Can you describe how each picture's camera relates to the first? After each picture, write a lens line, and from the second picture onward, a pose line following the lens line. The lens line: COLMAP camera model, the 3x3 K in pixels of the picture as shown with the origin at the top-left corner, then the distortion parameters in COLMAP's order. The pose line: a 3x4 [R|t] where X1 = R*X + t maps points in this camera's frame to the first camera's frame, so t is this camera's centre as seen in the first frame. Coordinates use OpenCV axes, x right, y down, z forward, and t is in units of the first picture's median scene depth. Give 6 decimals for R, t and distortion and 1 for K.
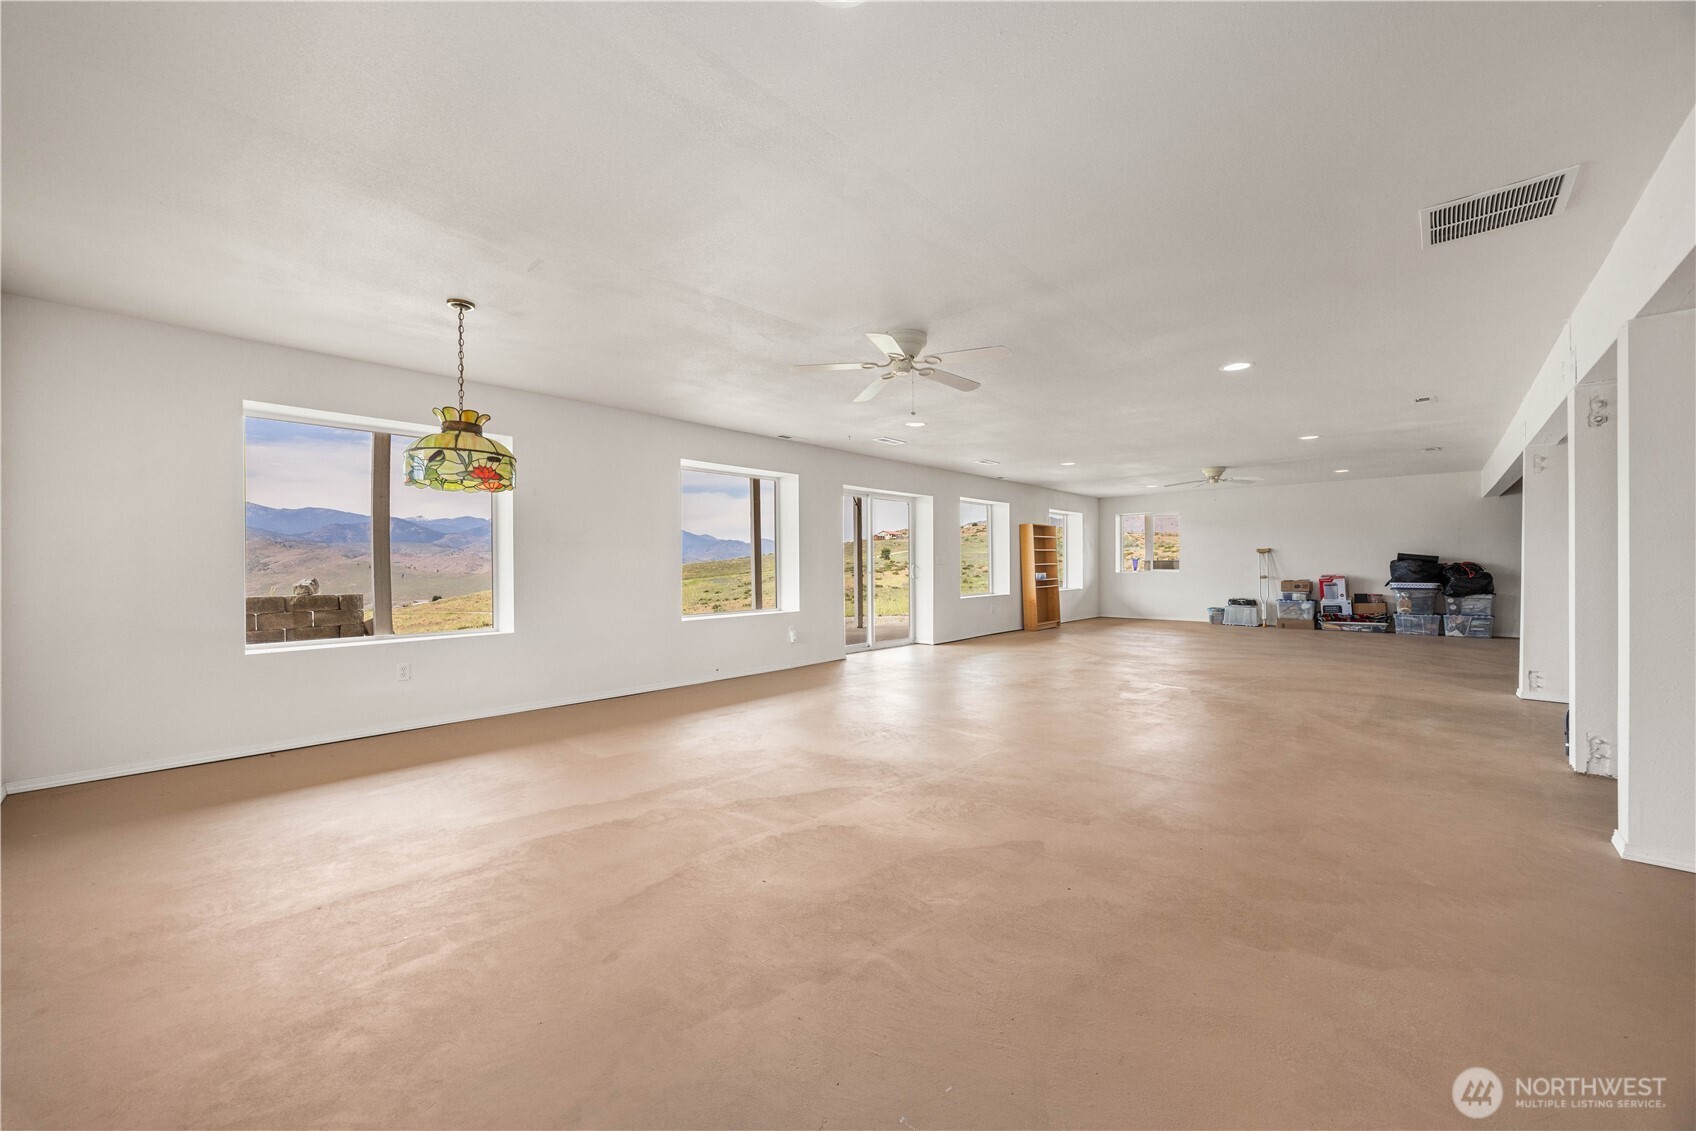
lens RADIAL K [[645.7, 0, 836.0], [0, 645.7, 564.1], [0, 0, 1]] dist [-0.009326, 0.001030]
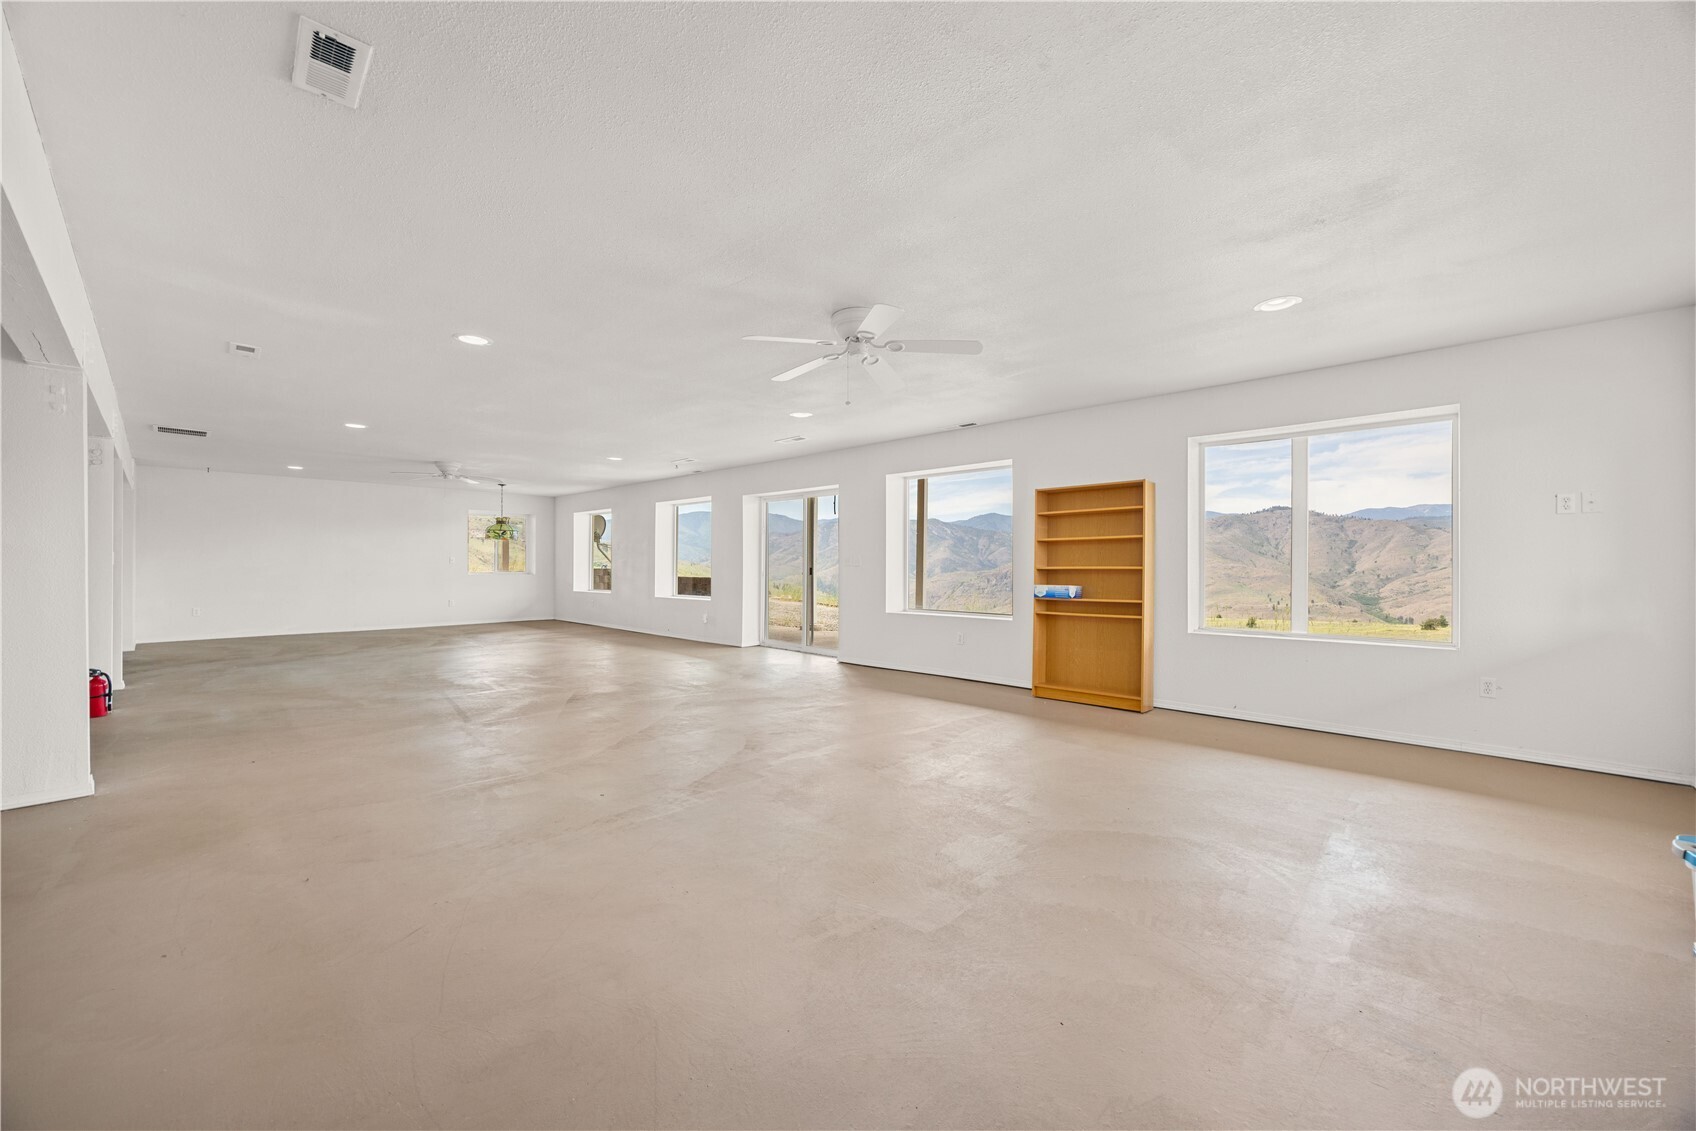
lens RADIAL K [[645.7, 0, 840.9], [0, 645.7, 573.2], [0, 0, 1]] dist [-0.009326, 0.001030]
pose [[-0.004046, 0.015101, -0.999878, 1.009190], [-0.000431, 0.999886, 0.015103, -0.001025], [0.999992, 0.000492, -0.004039, 1.039003]]
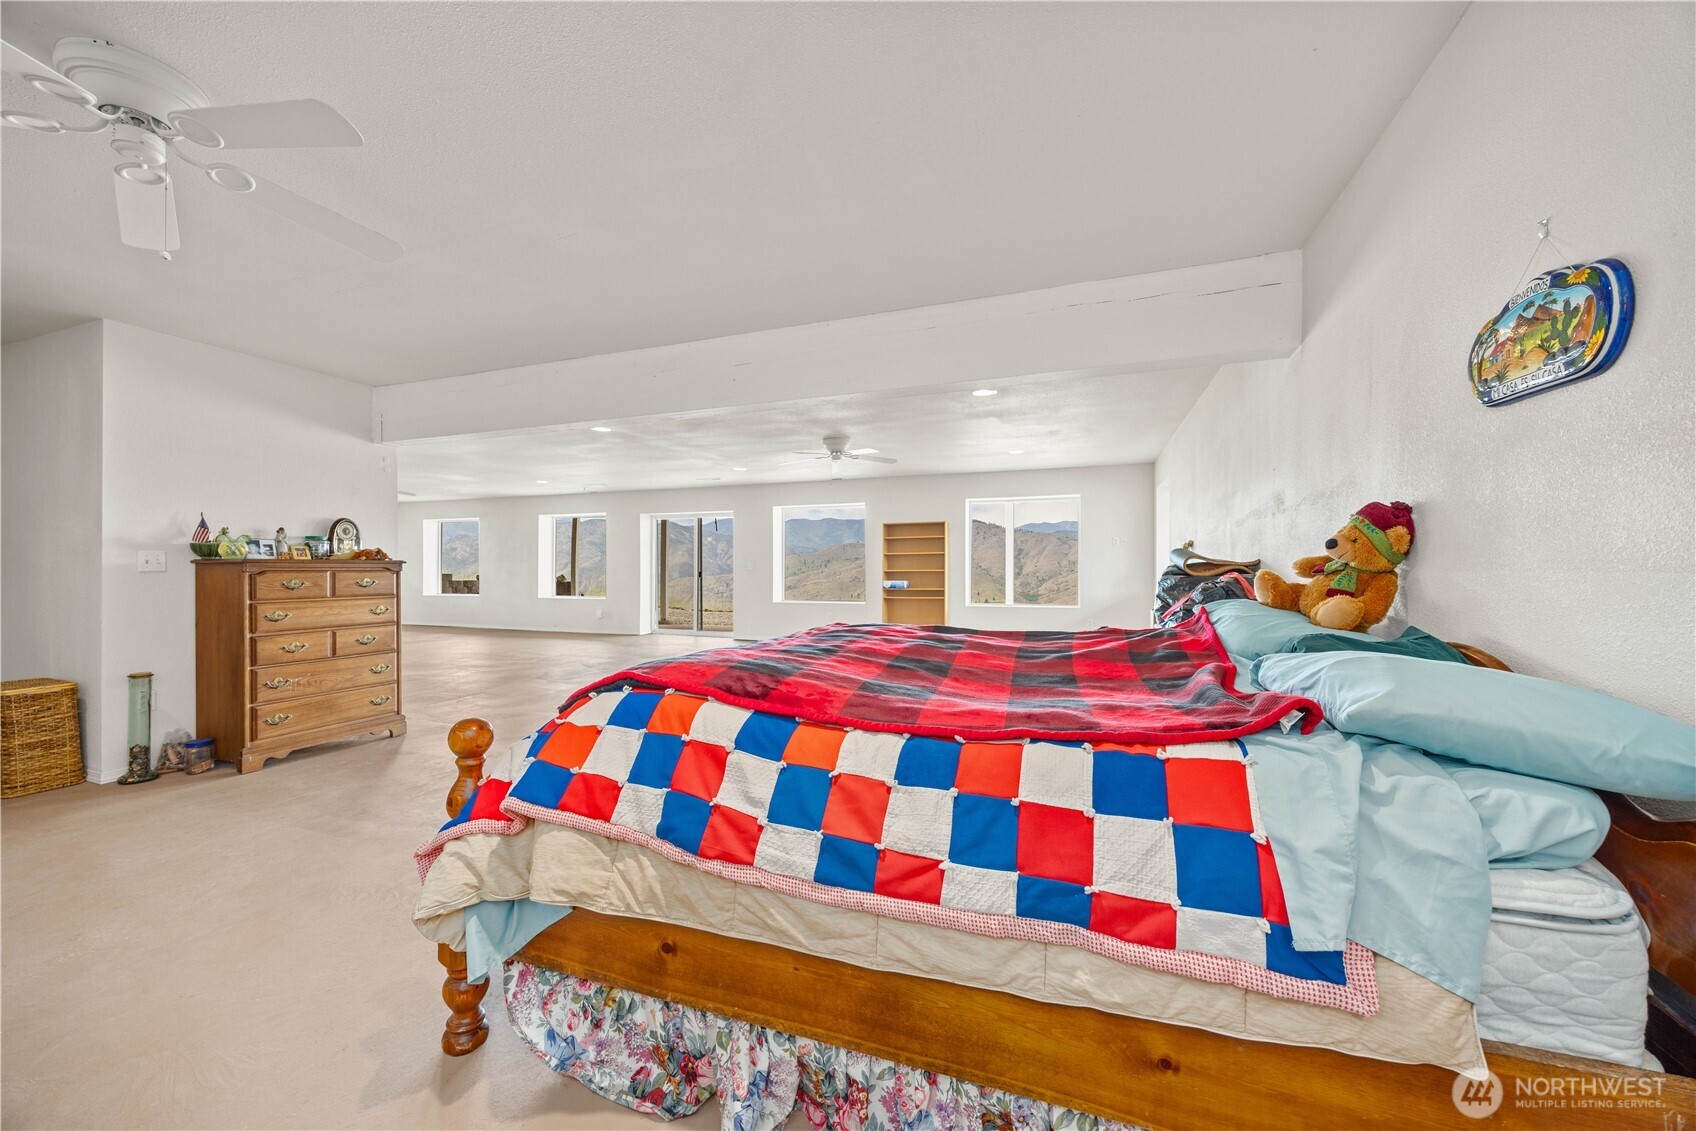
lens RADIAL K [[645.7, 0, 837.3], [0, 645.7, 573.9], [0, 0, 1]] dist [-0.009326, 0.001030]
pose [[0.382668, 0.008723, -0.923845, 1.310180], [0.000417, 0.999954, 0.009615, -0.001934], [0.923886, -0.004064, 0.382647, 0.763637]]
